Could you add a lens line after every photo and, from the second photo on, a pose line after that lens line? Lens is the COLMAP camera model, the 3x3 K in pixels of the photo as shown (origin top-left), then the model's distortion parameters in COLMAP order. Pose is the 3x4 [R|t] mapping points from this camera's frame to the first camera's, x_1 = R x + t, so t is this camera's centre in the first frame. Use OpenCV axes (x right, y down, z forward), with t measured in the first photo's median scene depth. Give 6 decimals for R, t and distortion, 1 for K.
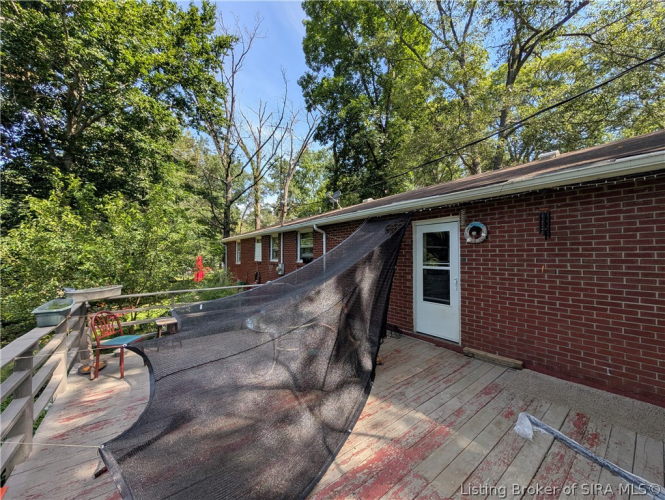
lens RADIAL K [[250.5, 0, 332.5], [0, 250.5, 250.0], [0, 0, 1]] dist [-0.002399, -0.000045]
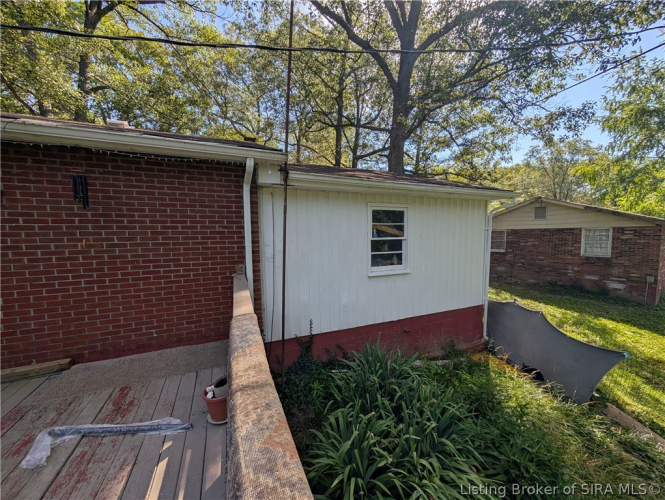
lens RADIAL K [[250.5, 0, 332.5], [0, 250.5, 250.0], [0, 0, 1]] dist [-0.002399, -0.000045]
pose [[0.237093, -0.064569, 0.969339, 0.224679], [-0.011586, 0.997530, 0.069281, 0.030657], [-0.971418, -0.027657, 0.235759, -0.018545]]
